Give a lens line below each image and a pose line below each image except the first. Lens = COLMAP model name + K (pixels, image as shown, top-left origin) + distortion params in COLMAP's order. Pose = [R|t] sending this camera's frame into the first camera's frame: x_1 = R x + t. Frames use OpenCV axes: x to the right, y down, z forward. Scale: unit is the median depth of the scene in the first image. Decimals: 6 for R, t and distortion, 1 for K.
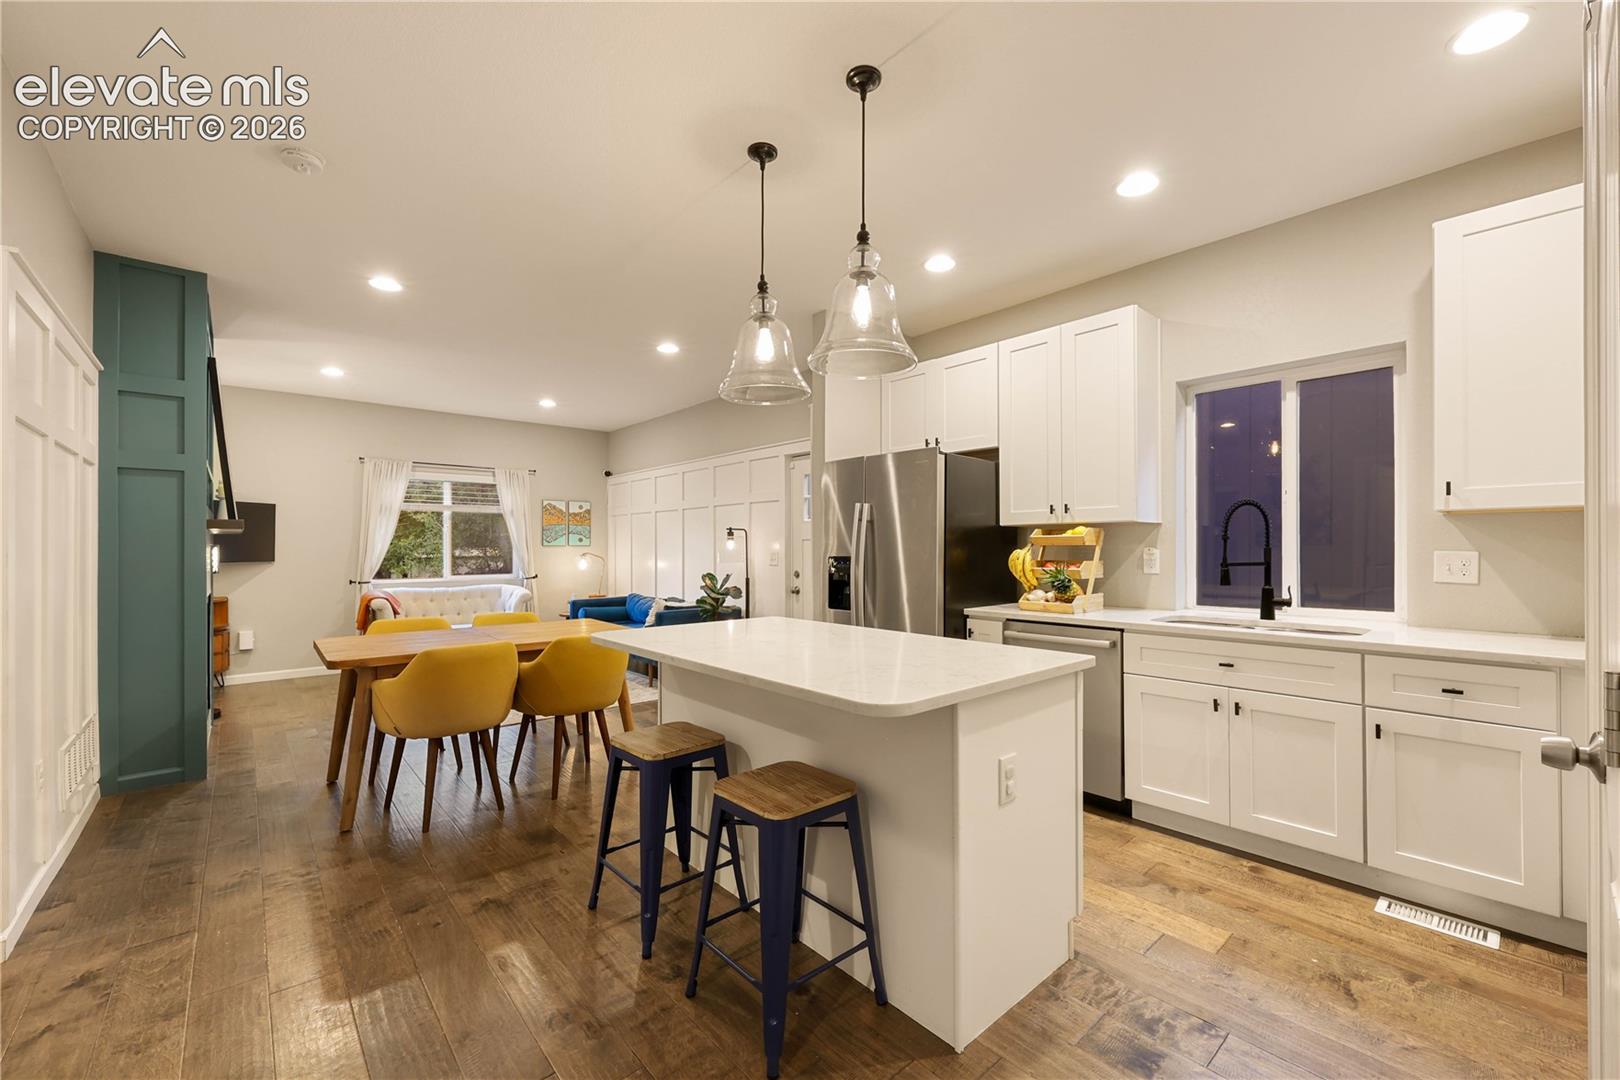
lens RADIAL K [[650.4, 0, 815.3], [0, 650.4, 549.8], [0, 0, 1]] dist [-0.000033, 0.000295]
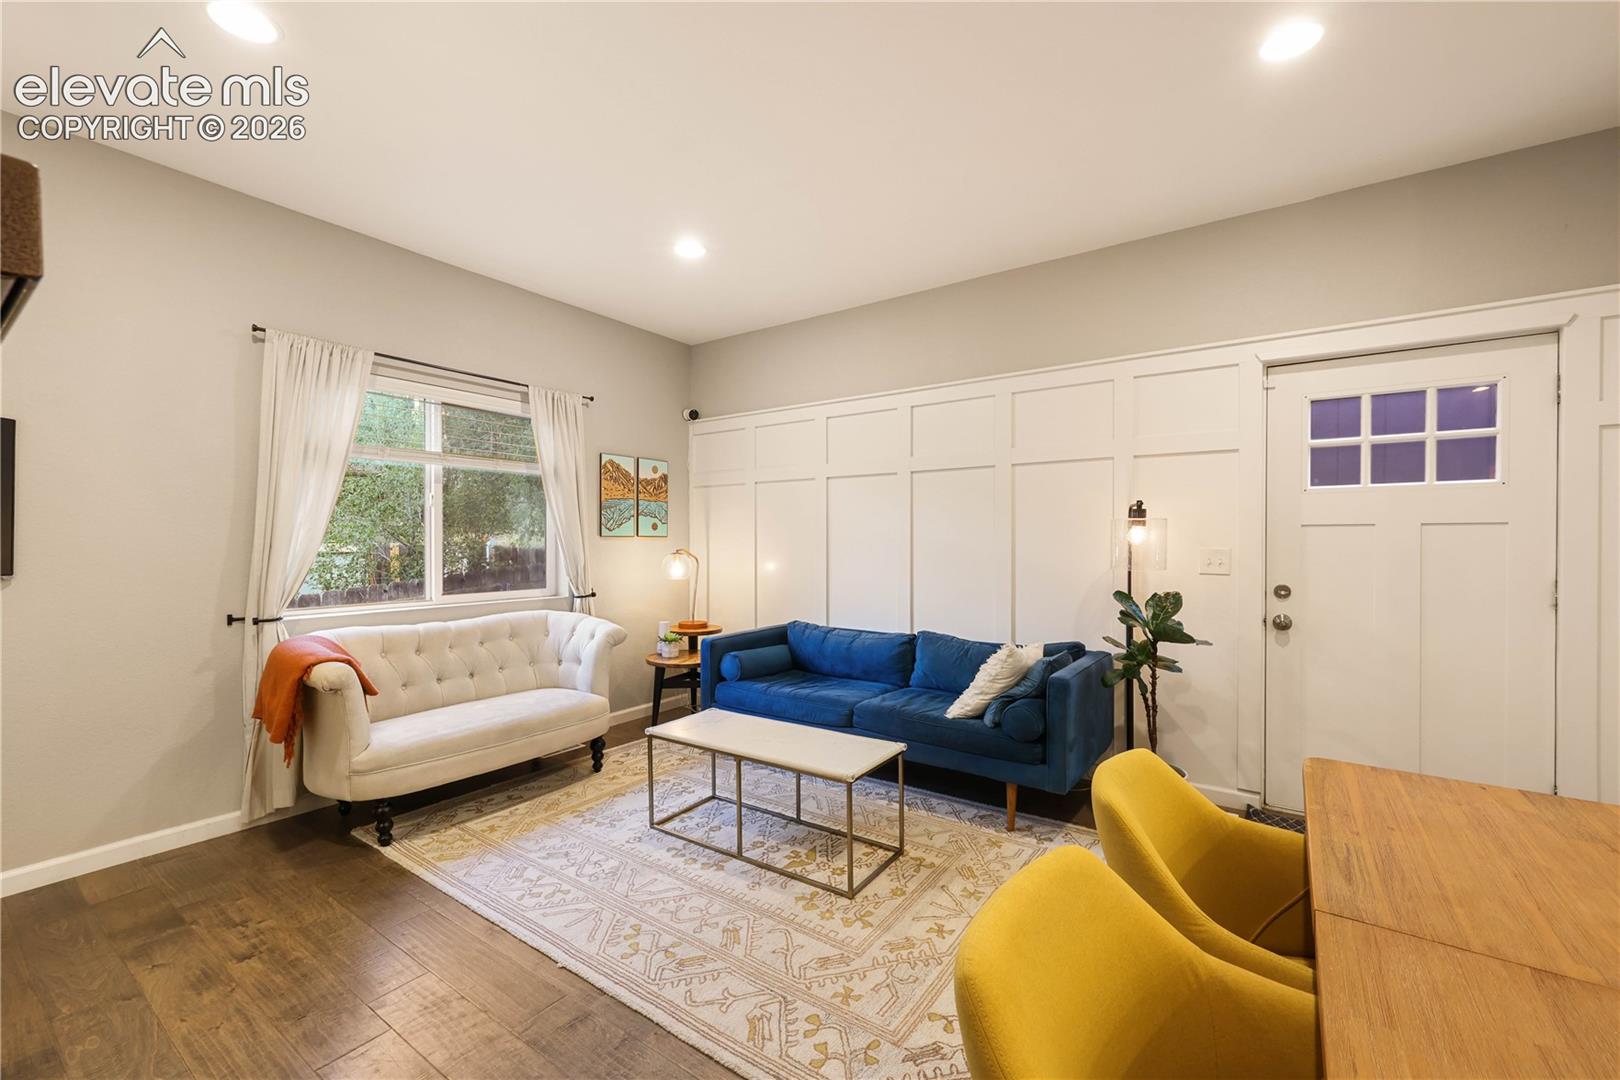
lens RADIAL K [[650.4, 0, 816.6], [0, 650.4, 548.6], [0, 0, 1]] dist [-0.000033, 0.000295]
pose [[0.972293, -0.001913, 0.233759, -0.841590], [-0.000709, 0.999938, 0.011134, -0.004126], [-0.233765, -0.010991, 0.972231, 0.951134]]
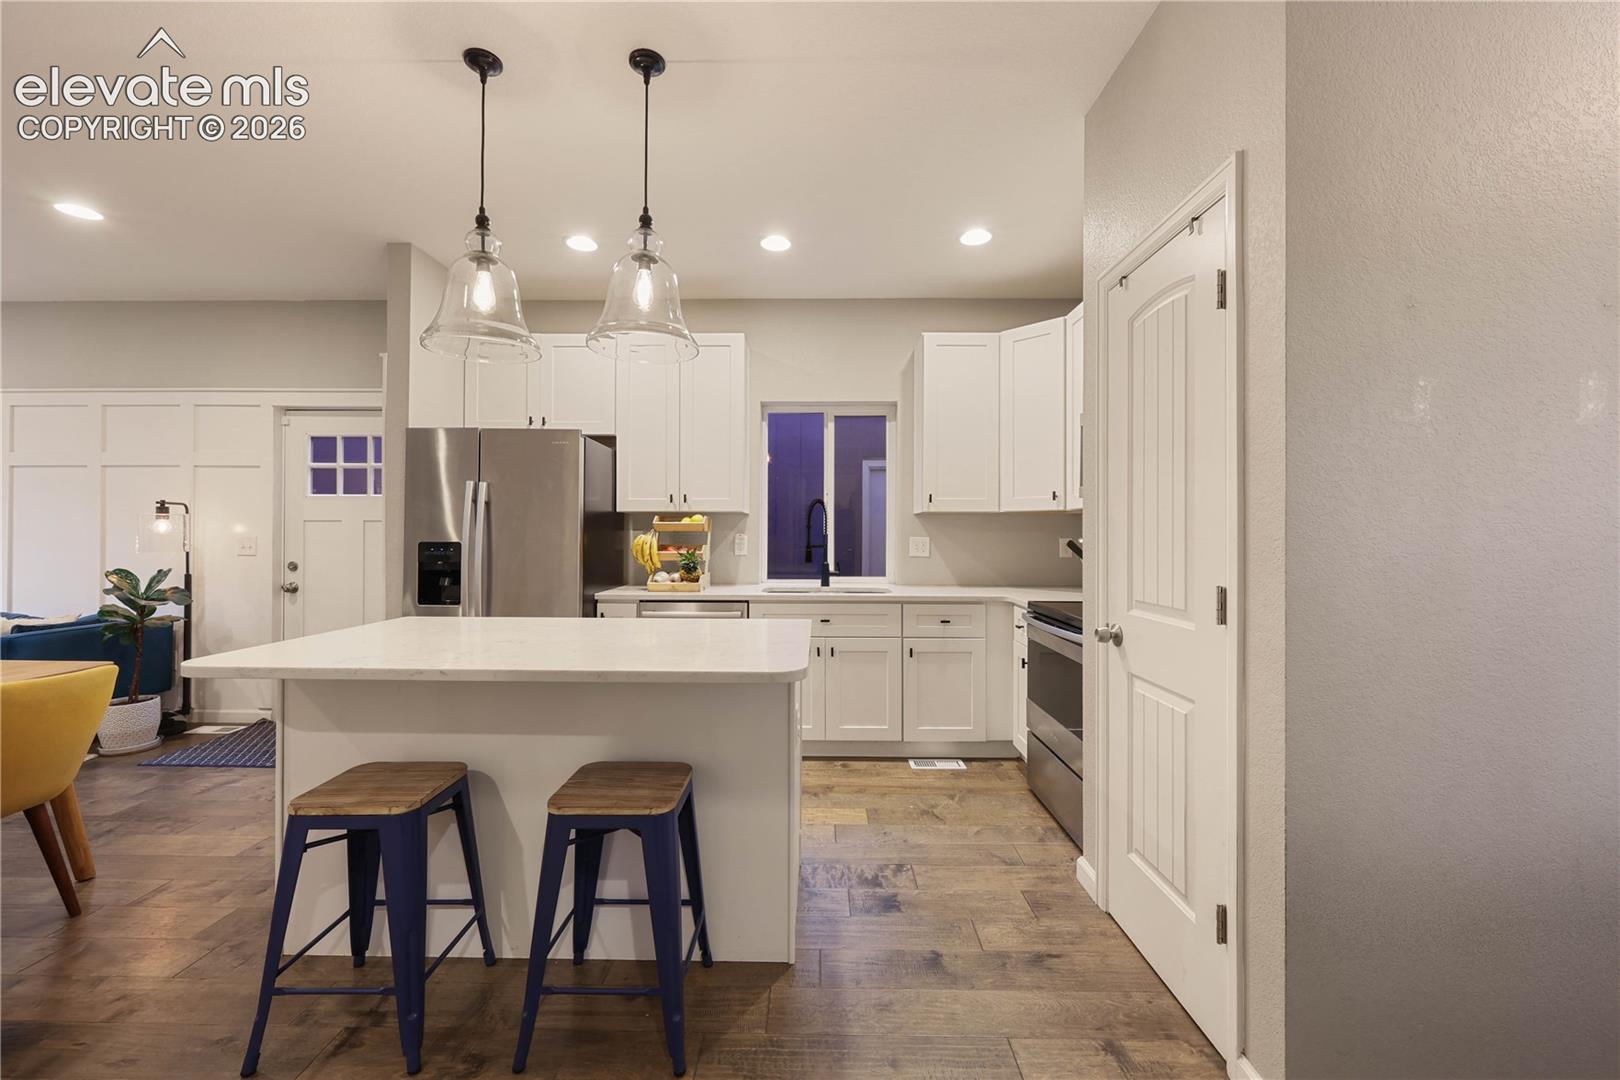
lens RADIAL K [[650.4, 0, 800.8], [0, 650.4, 532.7], [0, 0, 1]] dist [-0.000033, 0.000295]
pose [[0.678897, 0.006613, 0.734203, -0.298933], [-0.003649, 0.999977, -0.005634, 0.001325], [-0.734224, 0.001146, 0.678906, 0.090520]]
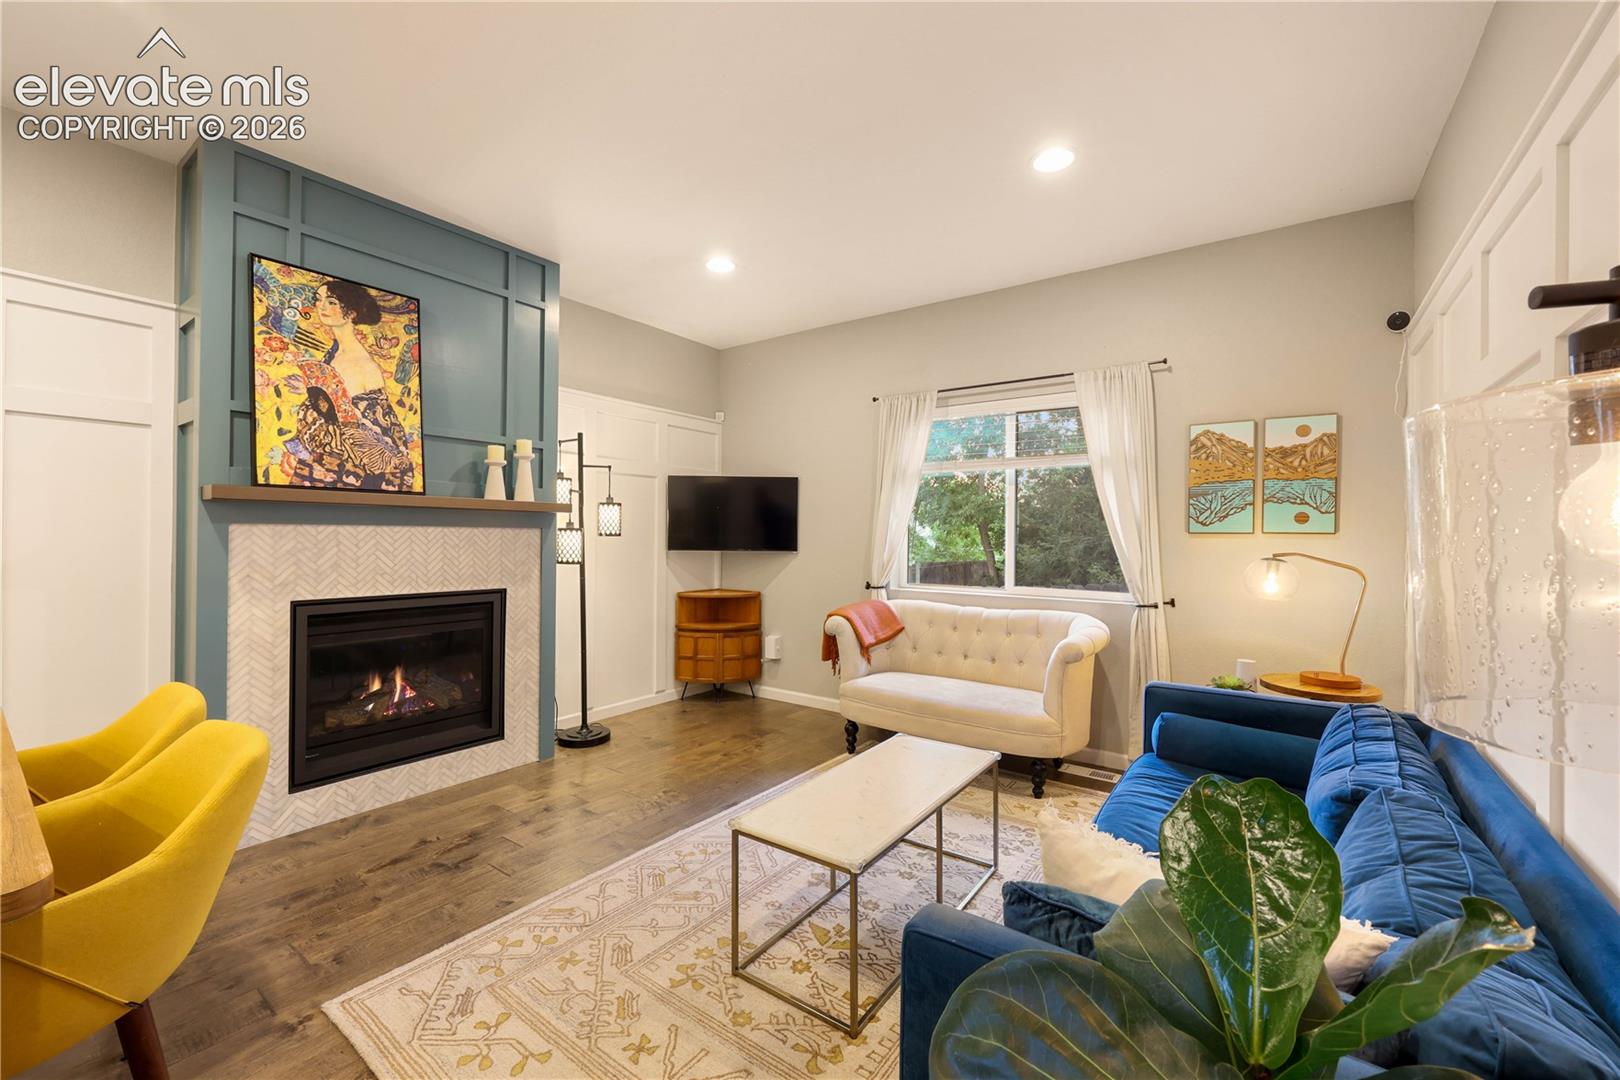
lens RADIAL K [[650.4, 0, 814.4], [0, 650.4, 536.4], [0, 0, 1]] dist [-0.000033, 0.000295]
pose [[0.215753, 0.006270, -0.976428, -0.125195], [-0.010356, 0.999938, 0.004133, -0.006755], [0.976393, 0.009220, 0.215805, 1.519201]]
